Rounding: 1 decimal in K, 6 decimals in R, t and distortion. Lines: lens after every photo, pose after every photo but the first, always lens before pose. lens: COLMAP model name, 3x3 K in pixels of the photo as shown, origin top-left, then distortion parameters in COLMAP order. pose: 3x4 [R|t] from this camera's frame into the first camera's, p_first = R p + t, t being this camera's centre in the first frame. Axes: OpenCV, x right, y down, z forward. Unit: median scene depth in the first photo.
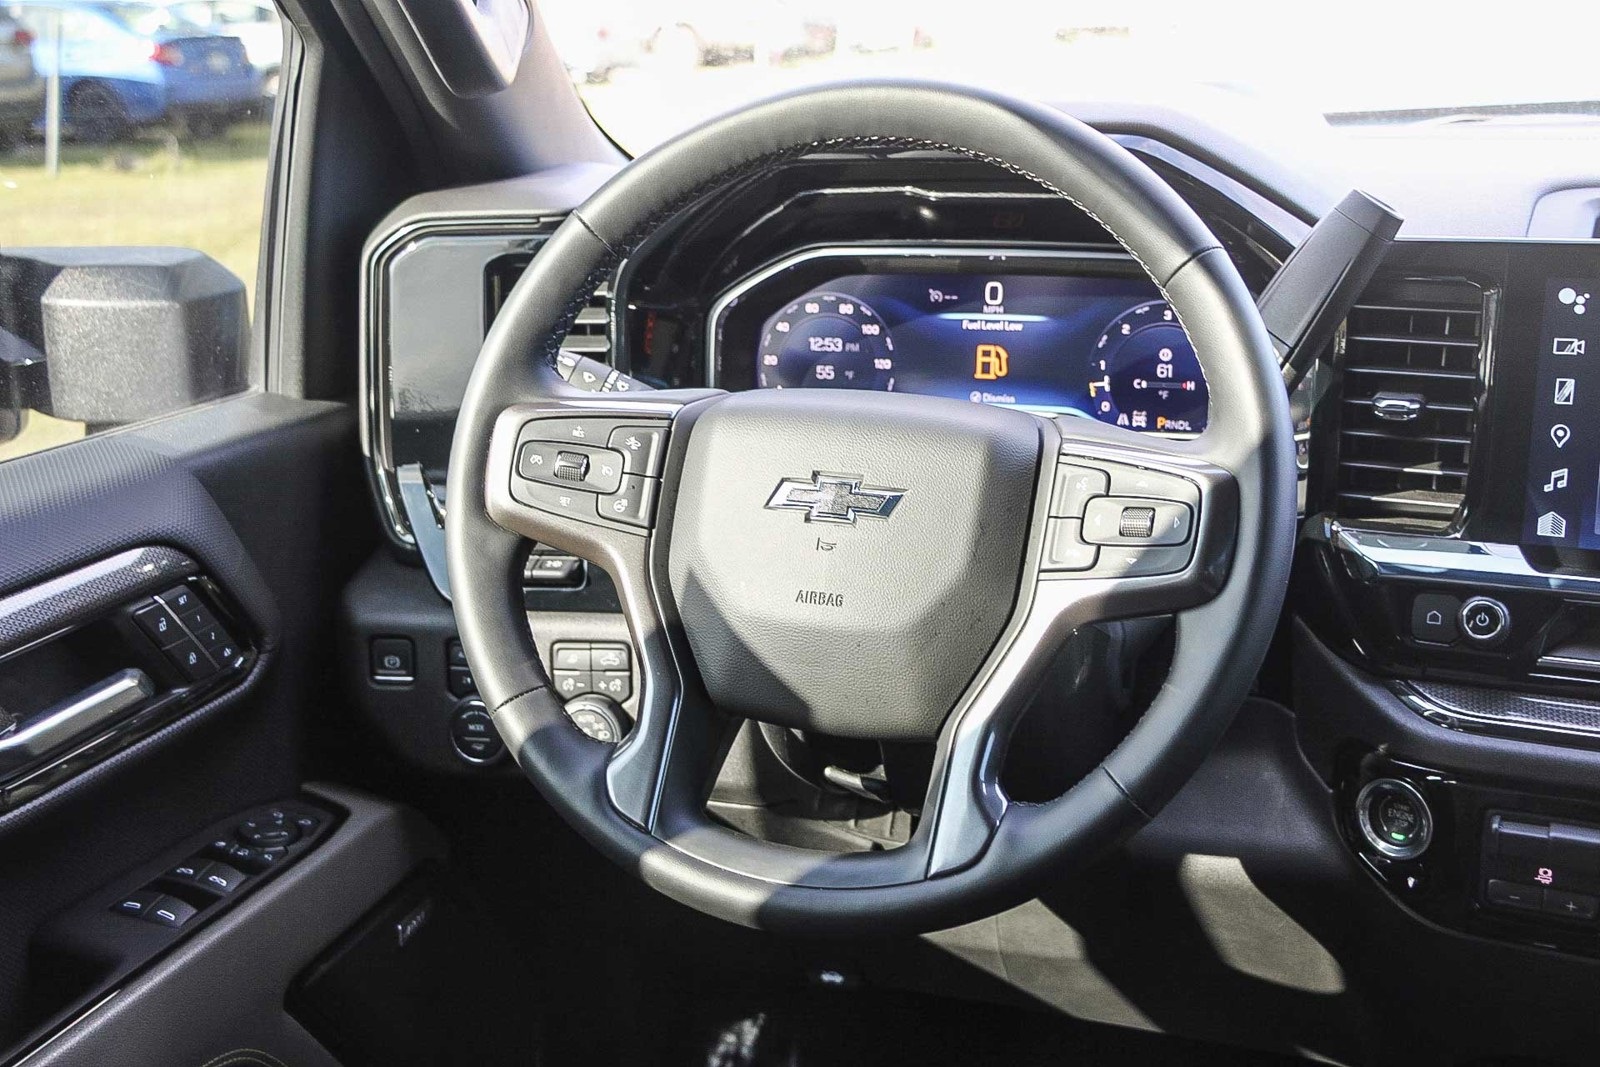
lens RADIAL K [[1838.6, 0, 800.0], [0, 1838.6, 533.5], [0, 0, 1]] dist [0.043880, 0.033795]
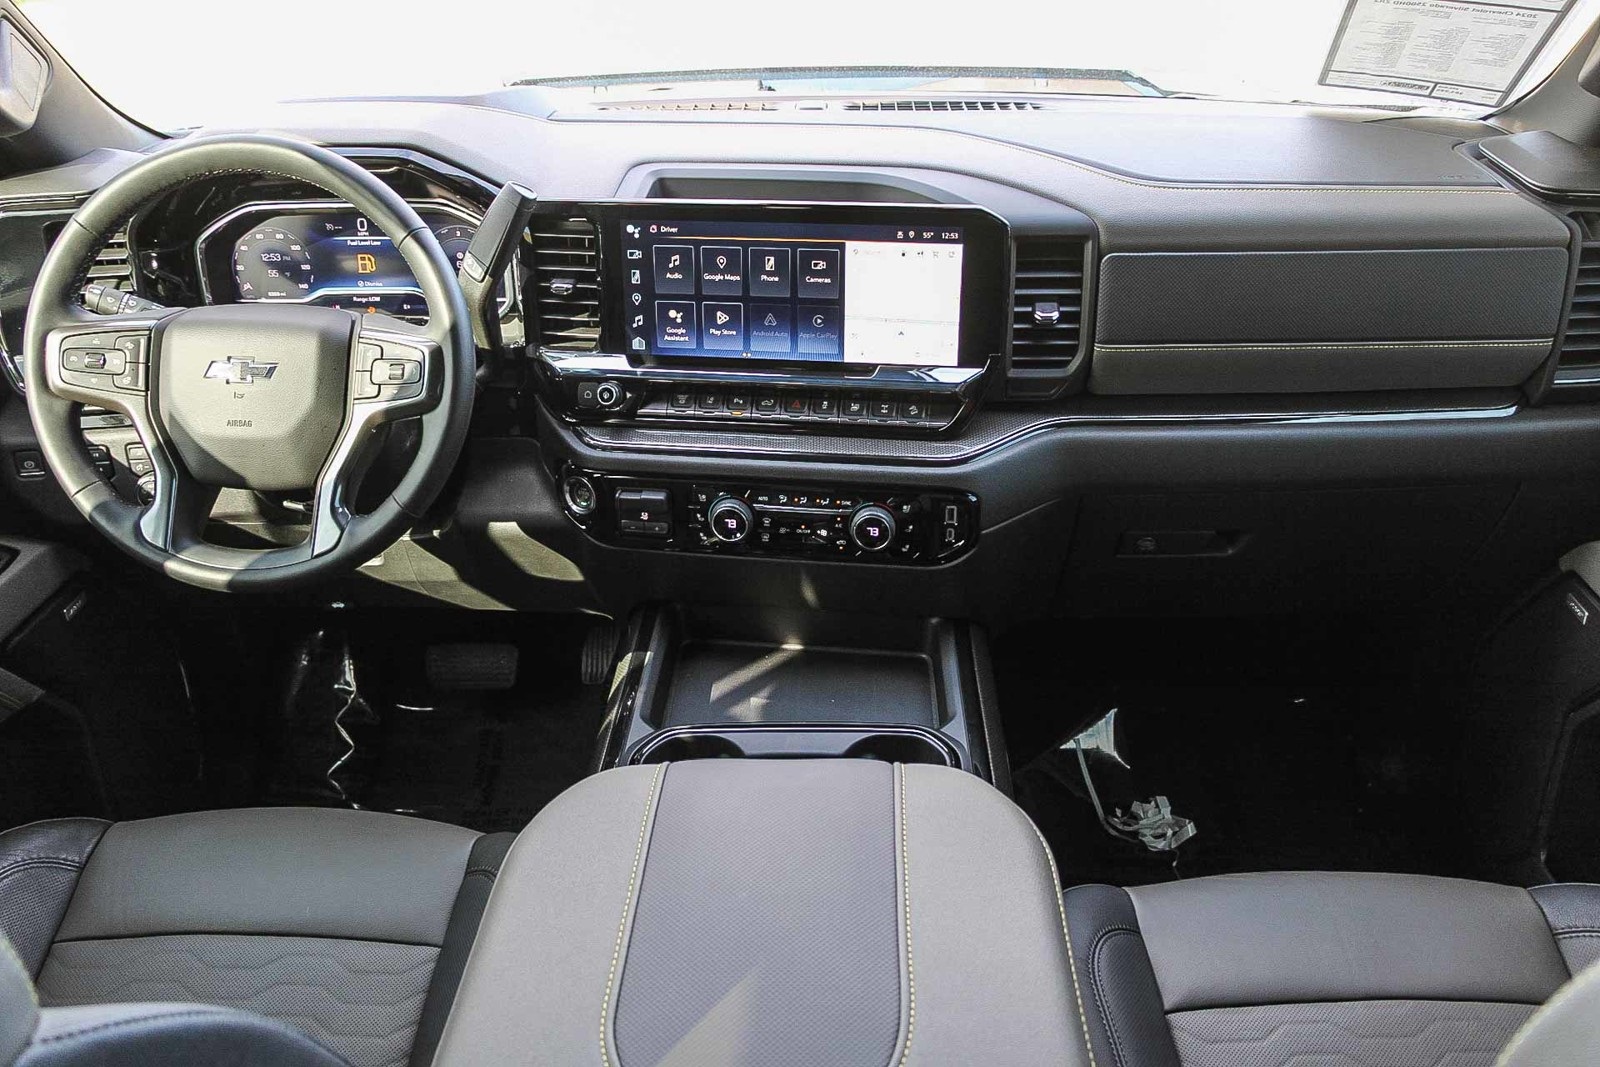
lens RADIAL K [[1273.7, 0, 800.0], [0, 1273.7, 533.5], [0, 0, 1]] dist [-0.023016, 0.012881]
pose [[0.962932, -0.118909, 0.242121, 0.217592], [0.067068, 0.974949, 0.212075, -0.085590], [-0.261273, -0.187975, 0.946785, -0.395431]]
